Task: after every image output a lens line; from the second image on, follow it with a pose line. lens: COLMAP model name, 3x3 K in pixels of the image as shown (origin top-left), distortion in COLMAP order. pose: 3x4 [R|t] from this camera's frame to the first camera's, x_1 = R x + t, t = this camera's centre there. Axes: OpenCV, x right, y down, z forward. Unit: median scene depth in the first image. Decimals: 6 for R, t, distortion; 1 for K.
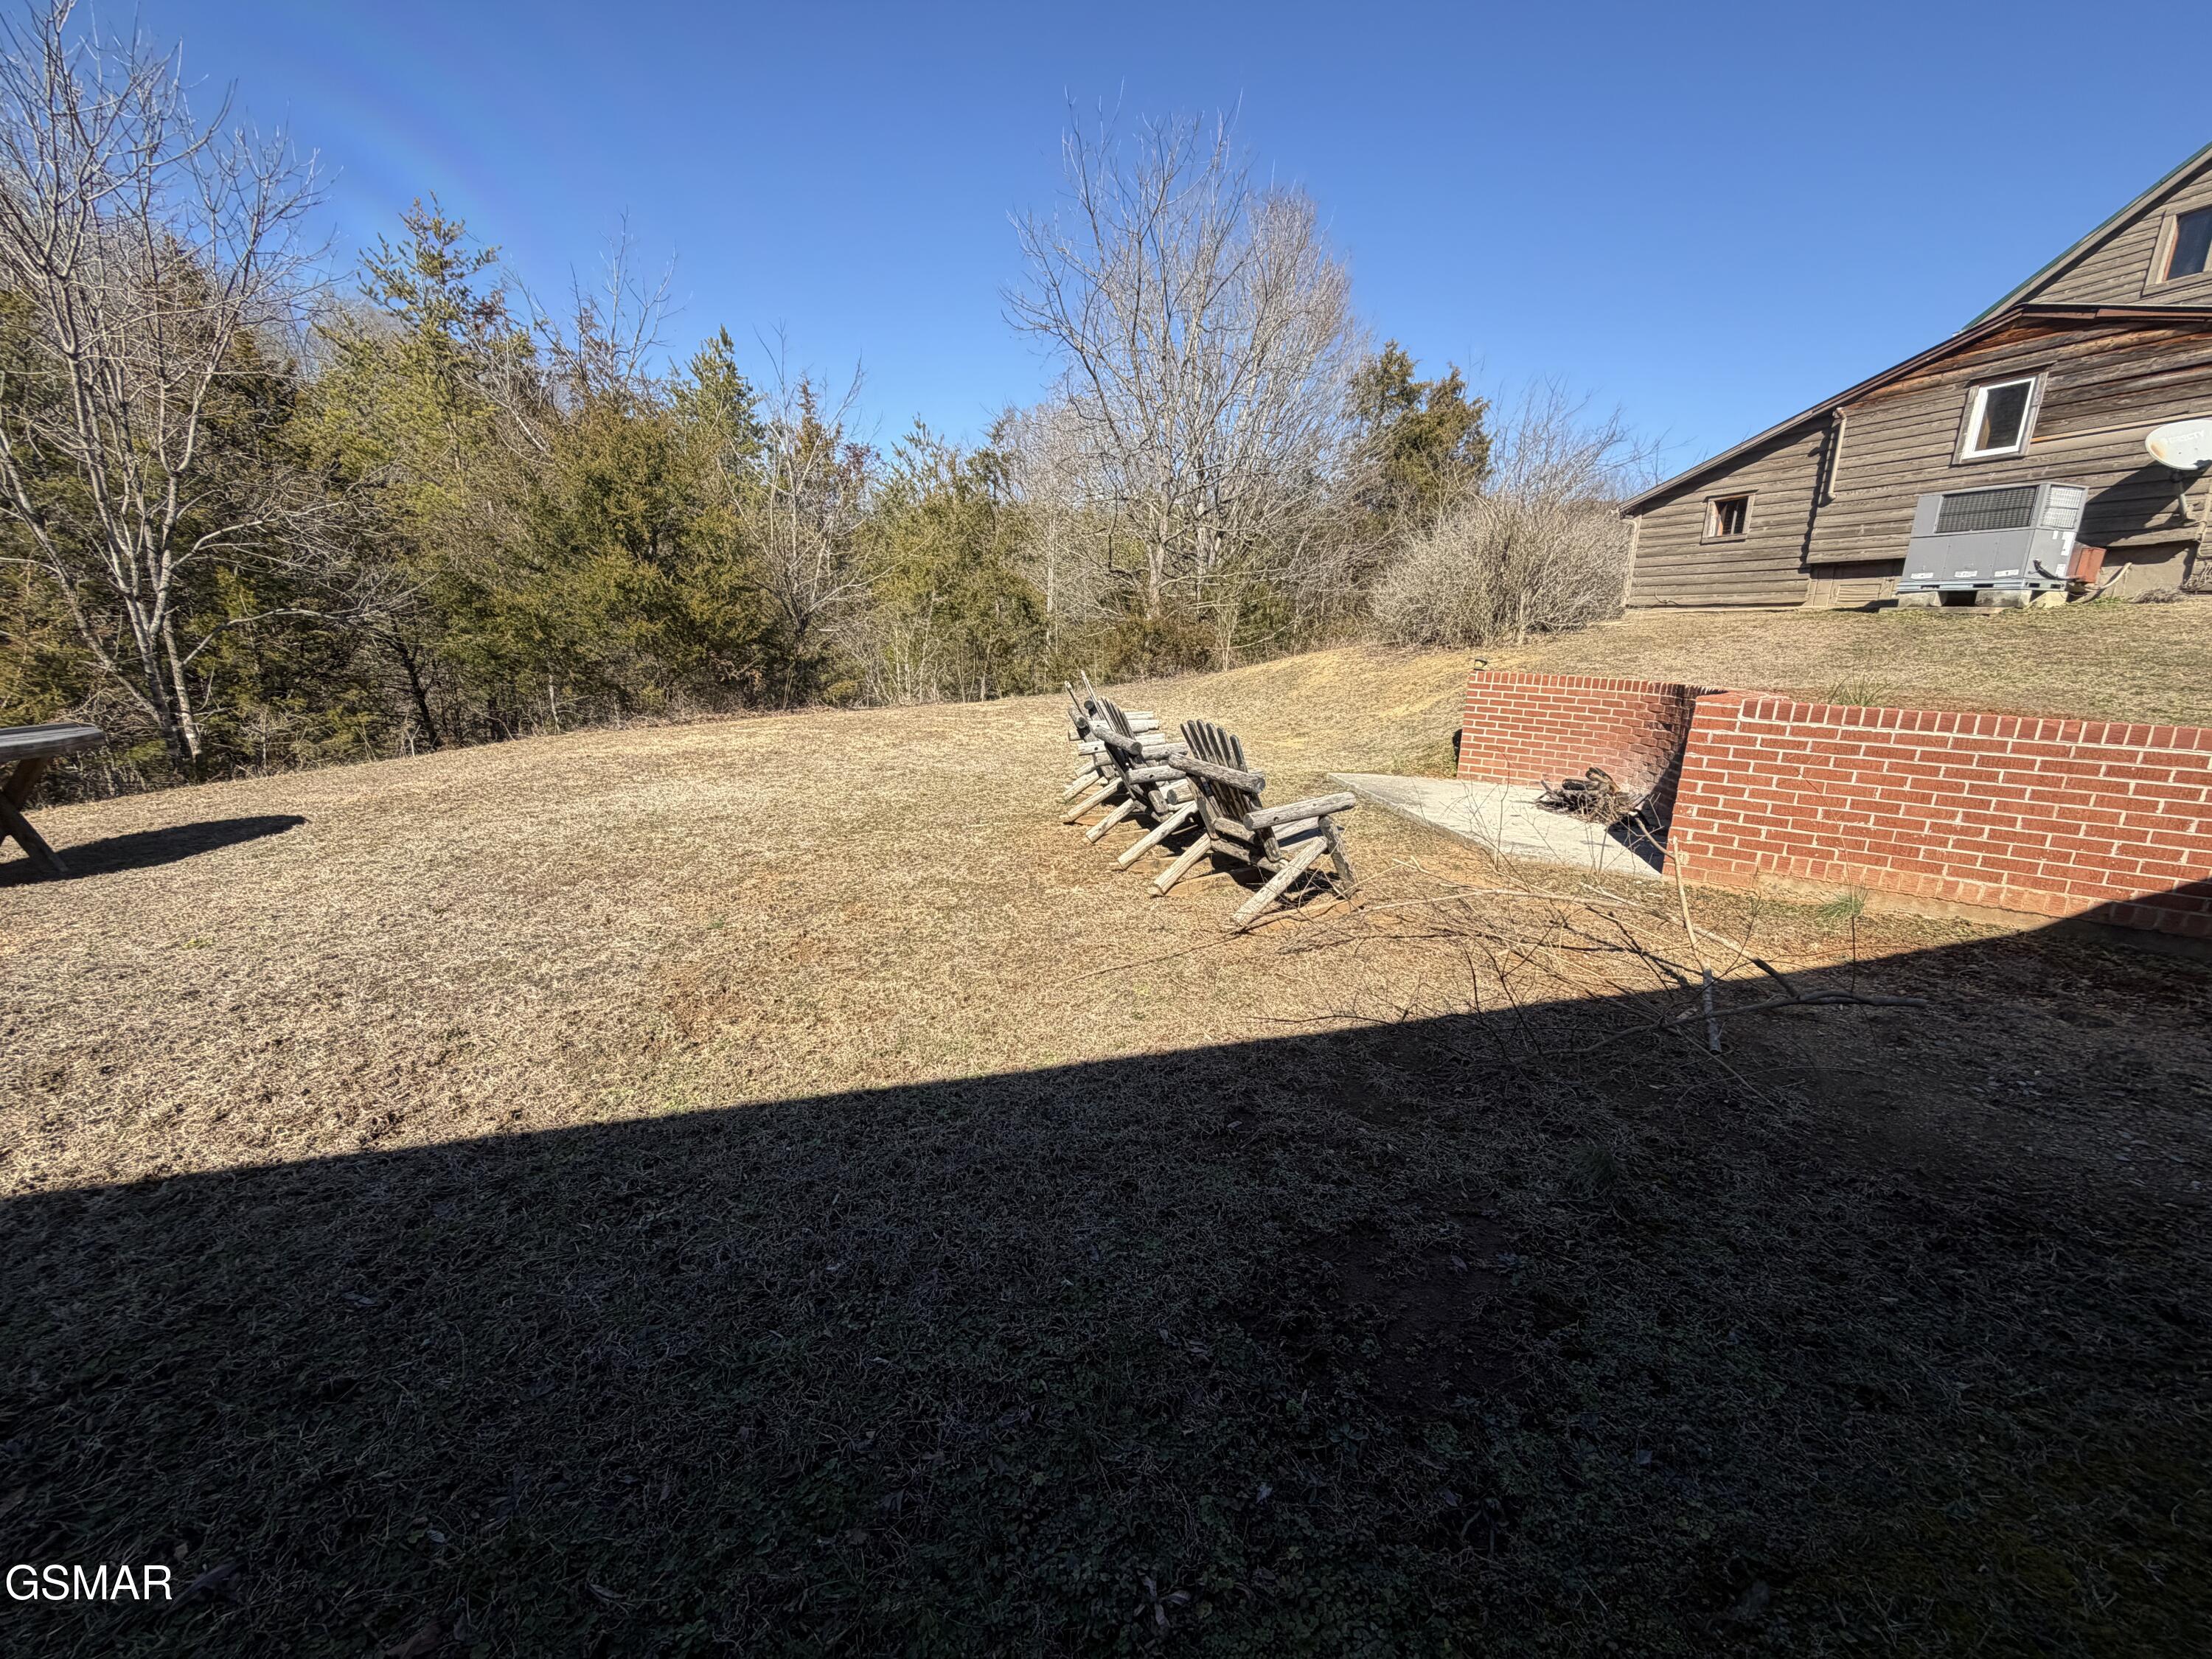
lens RADIAL K [[881.9, 0, 1101.2], [0, 881.9, 827.8], [0, 0, 1]] dist [-0.000844, 0.000780]
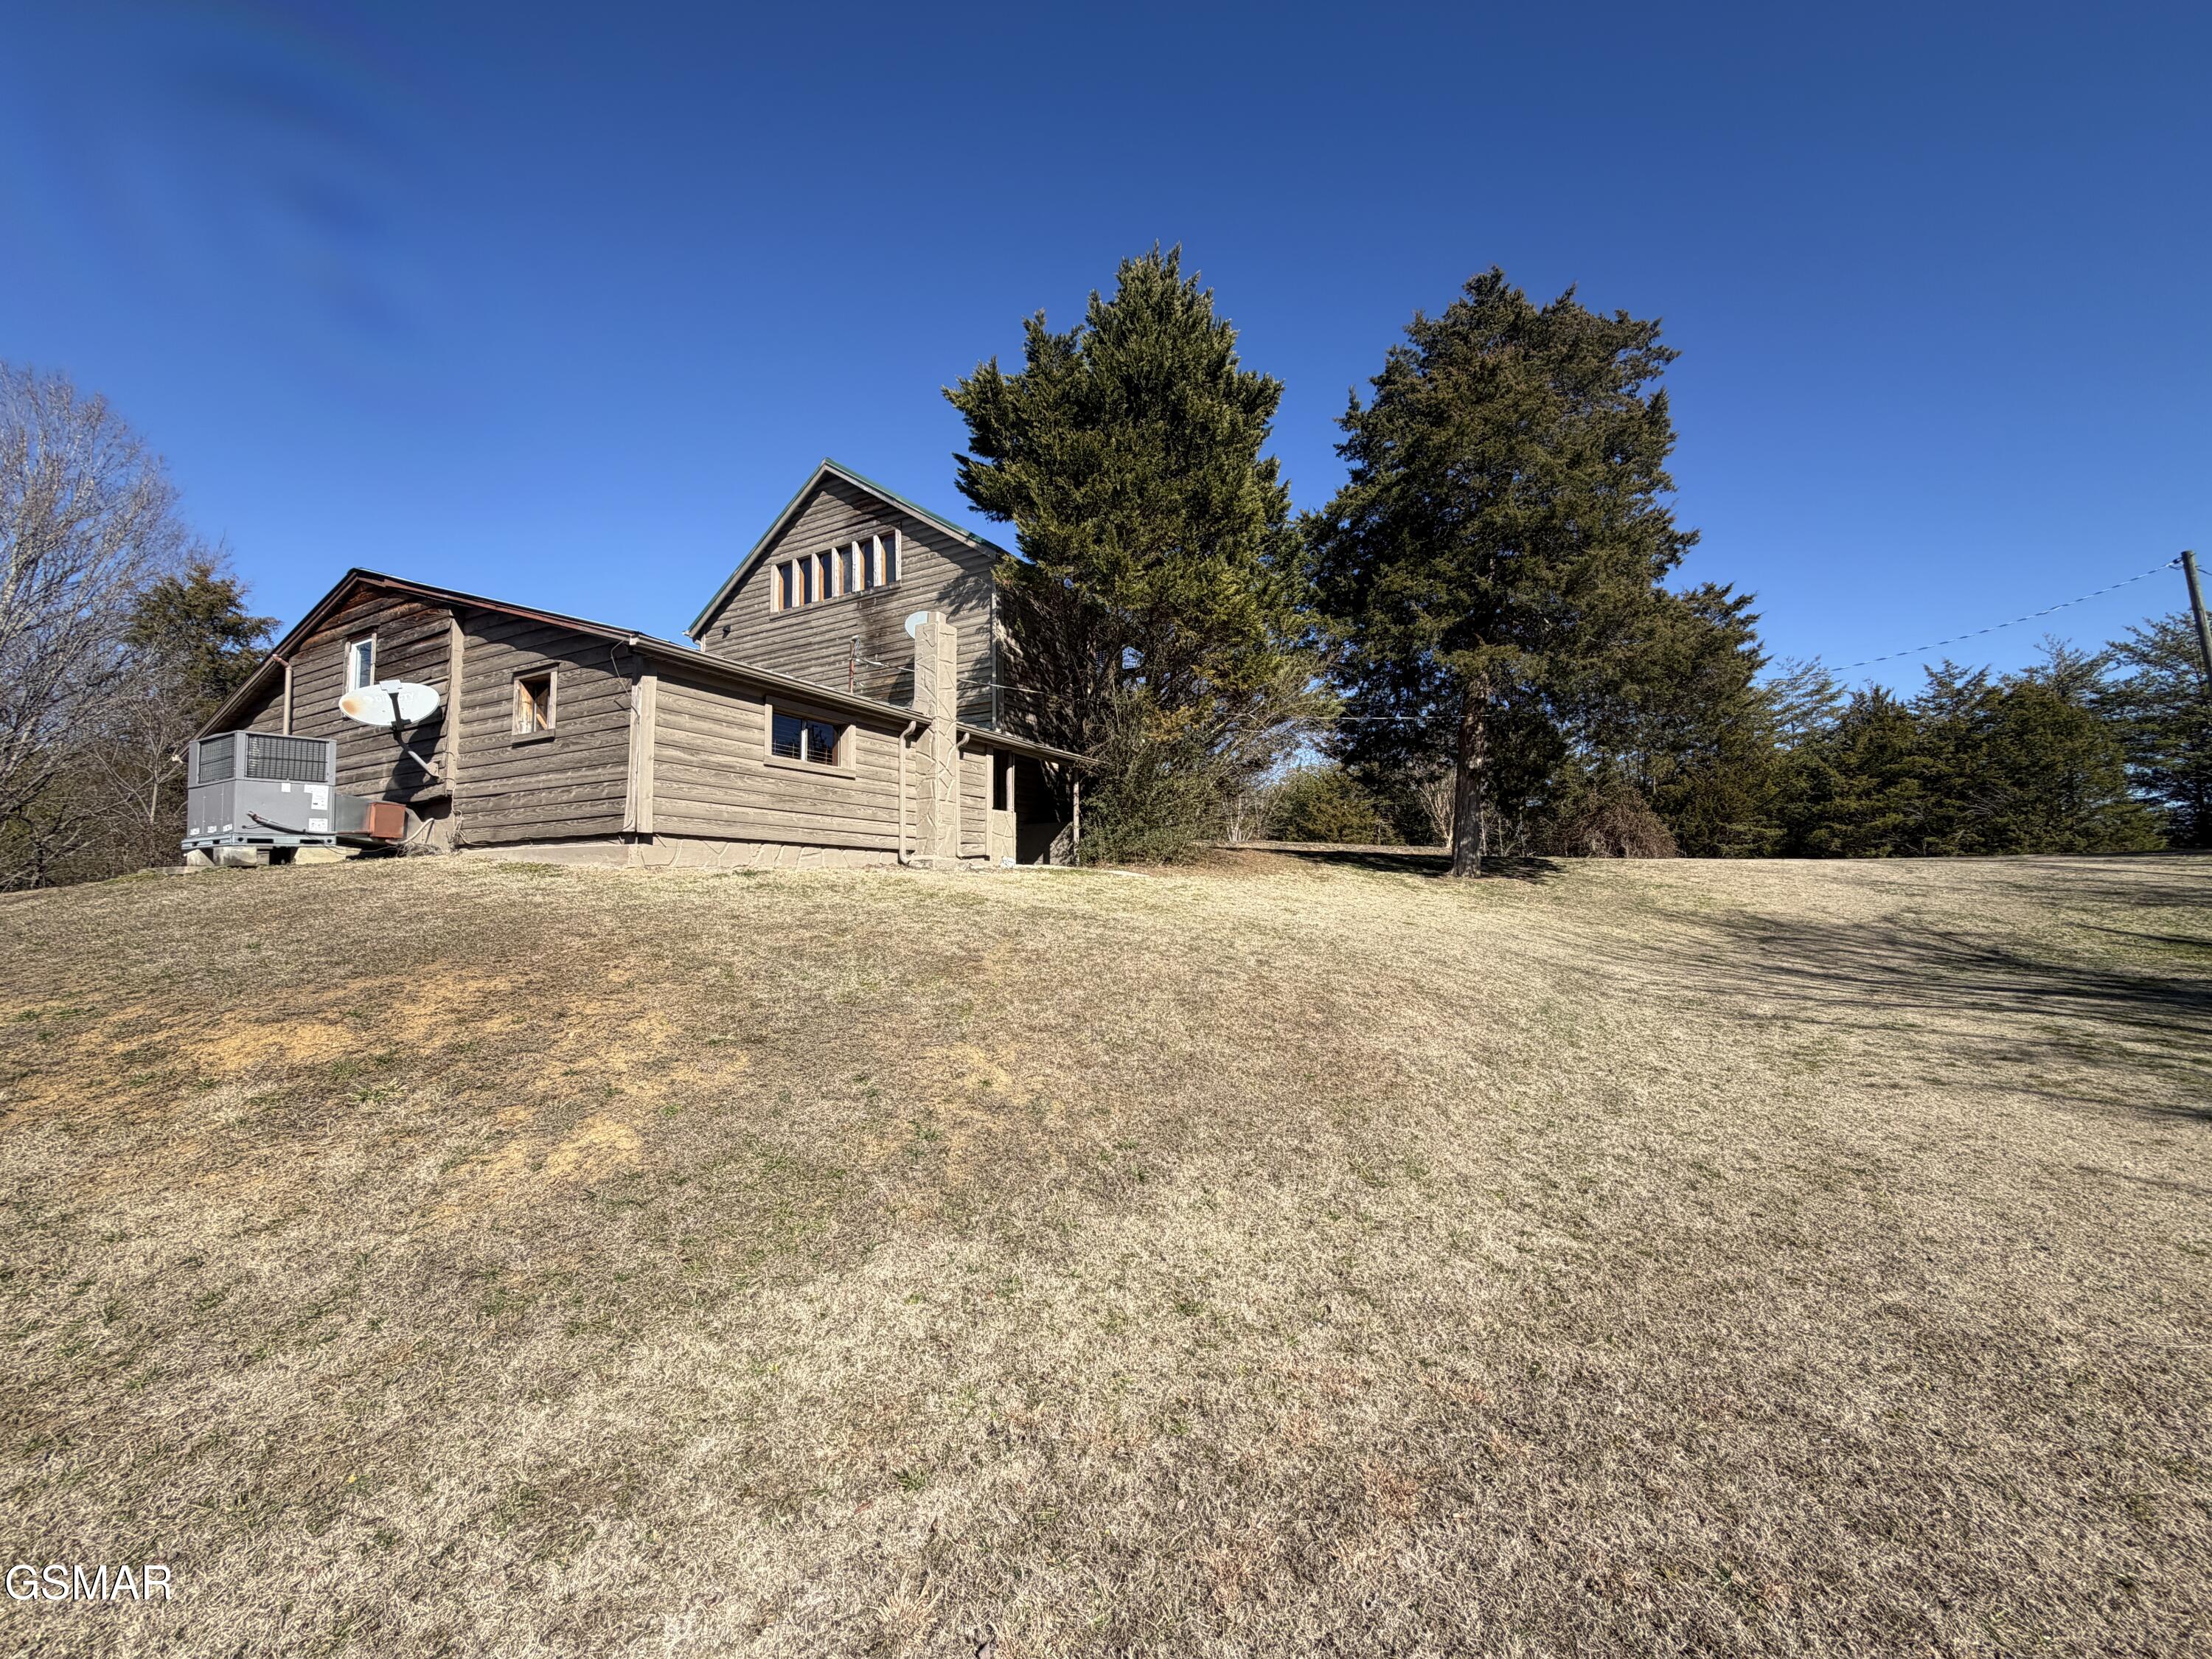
lens RADIAL K [[881.9, 0, 1101.2], [0, 881.9, 827.8], [0, 0, 1]] dist [-0.000844, 0.000780]
pose [[0.739959, -0.000331, 0.672652, 0.962293], [0.193130, 0.958000, -0.211984, 0.055146], [-0.644330, 0.286769, 0.708944, -0.153166]]
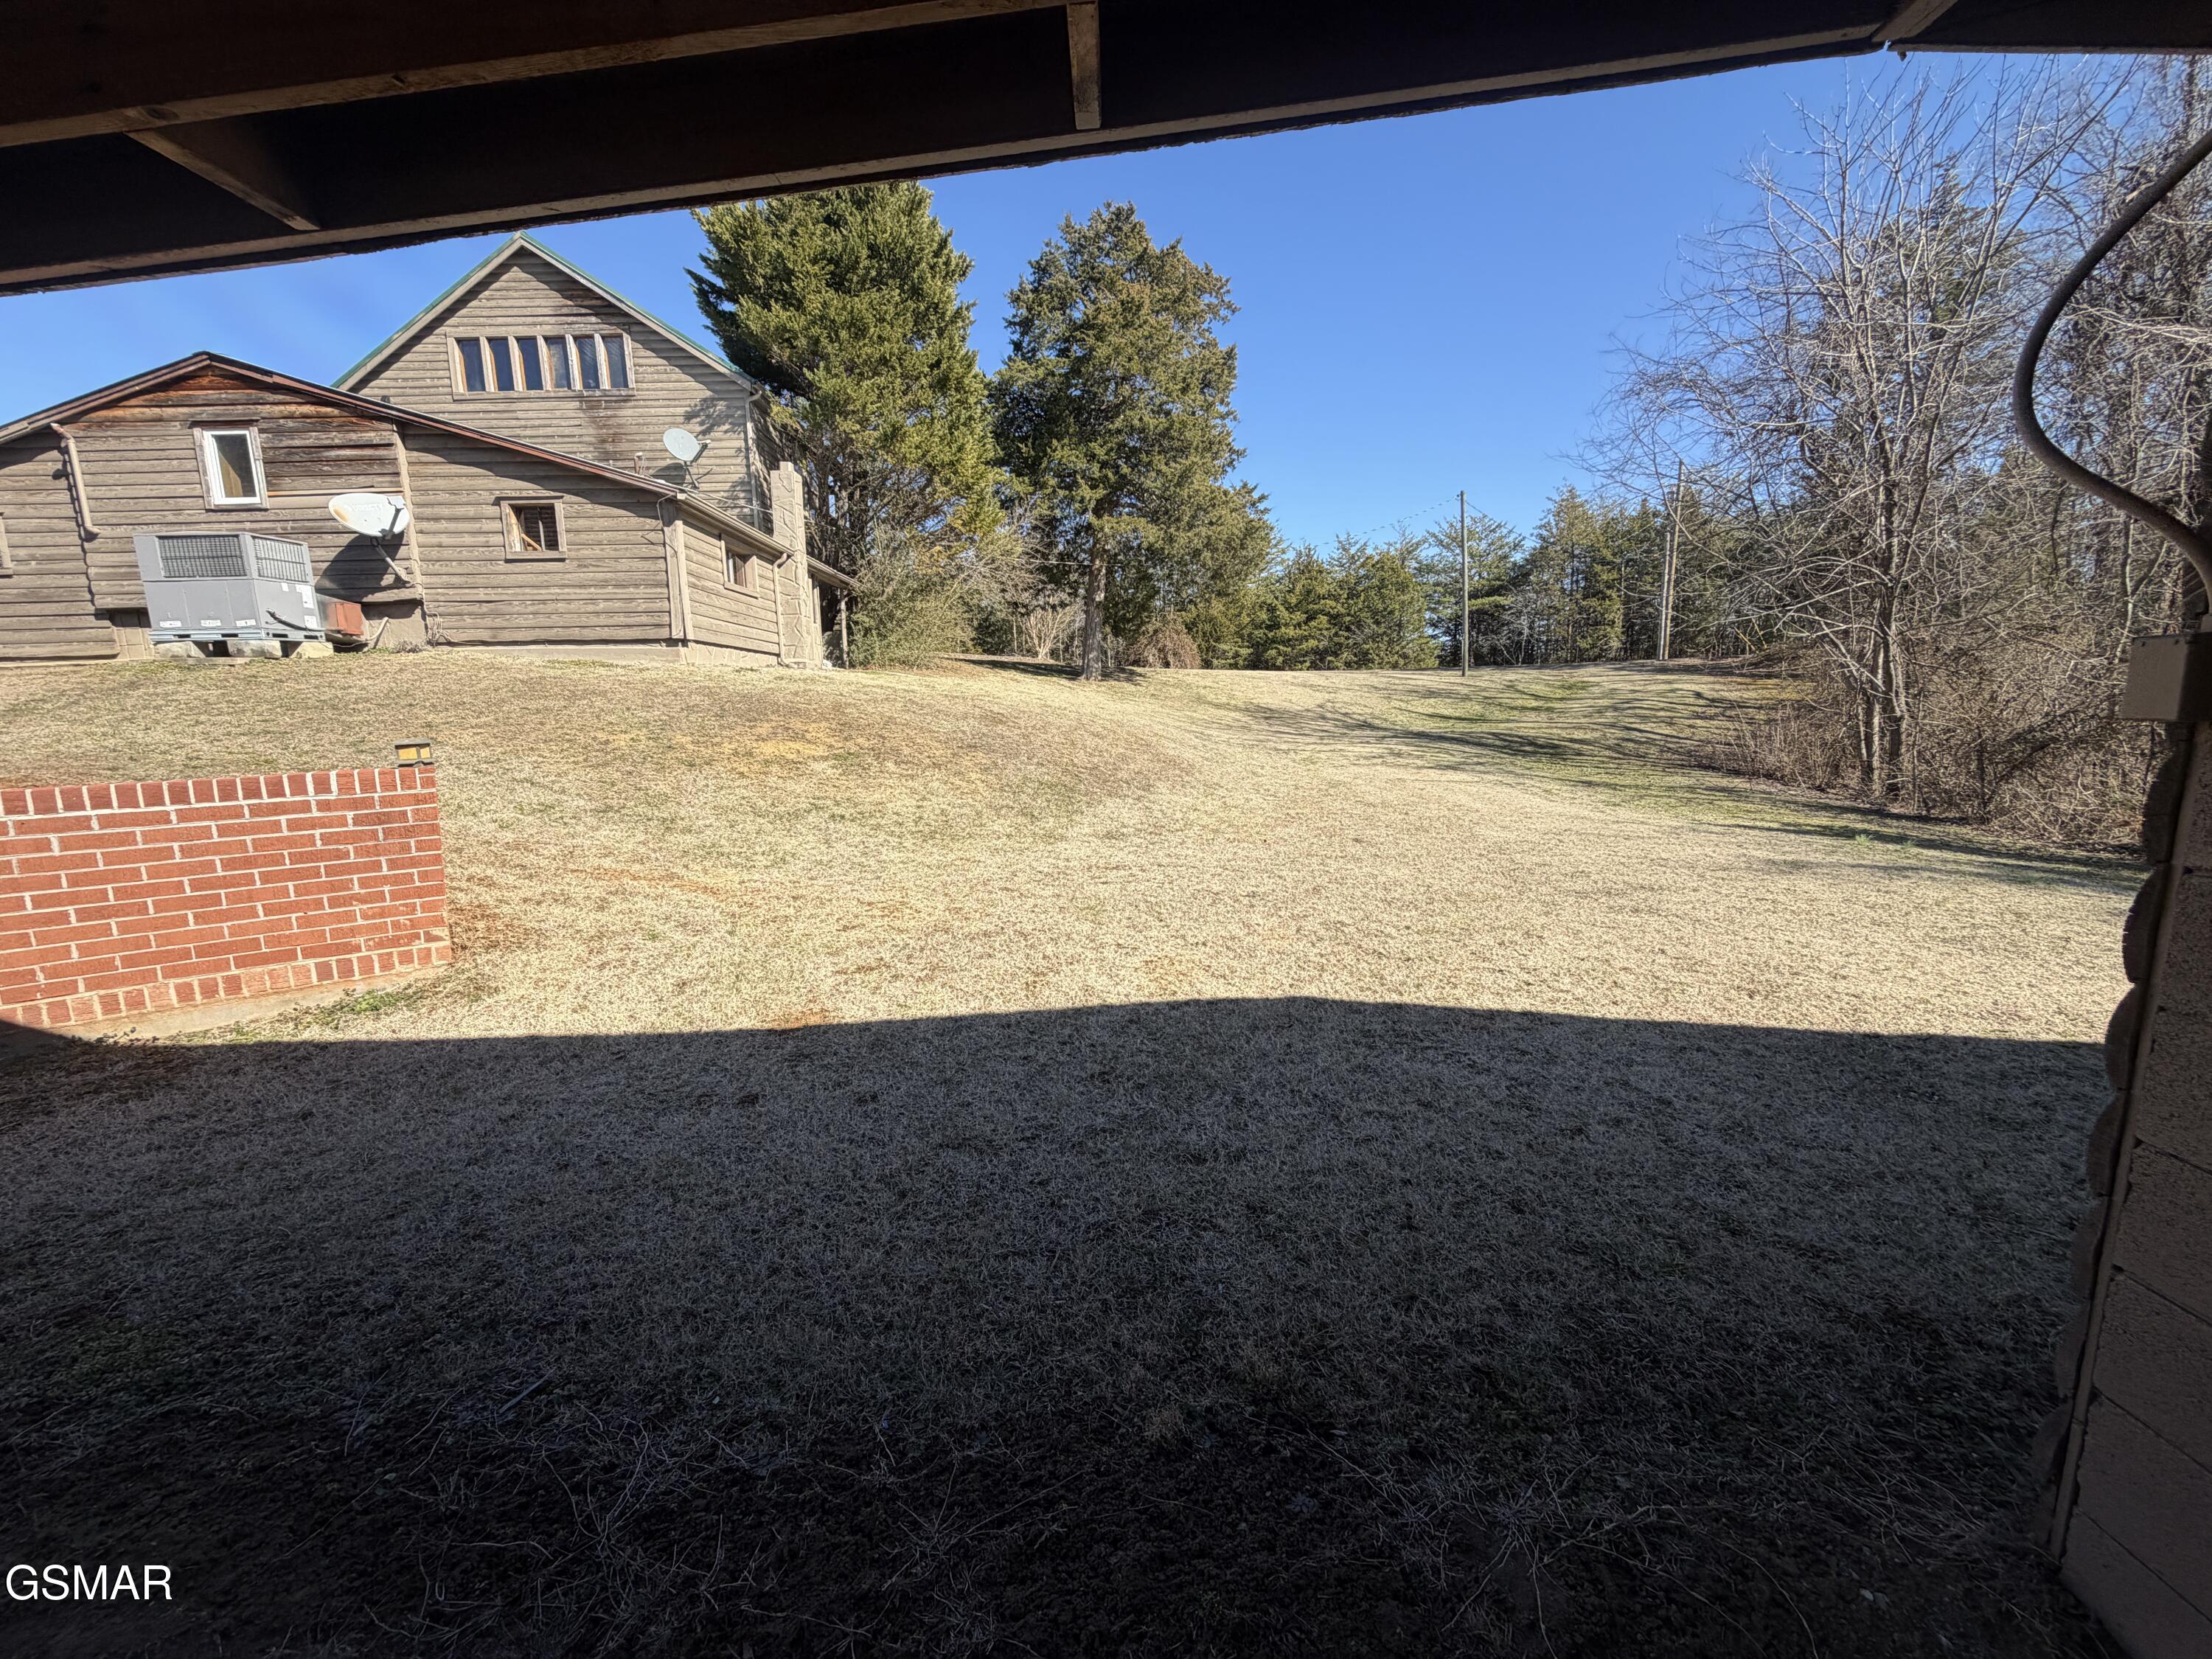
lens RADIAL K [[881.9, 0, 1101.2], [0, 881.9, 827.8], [0, 0, 1]] dist [-0.000844, 0.000780]
pose [[0.310320, -0.187016, 0.932055, 0.331931], [0.242689, 0.963555, 0.112535, 0.042470], [-0.919132, 0.191277, 0.344397, -0.139145]]
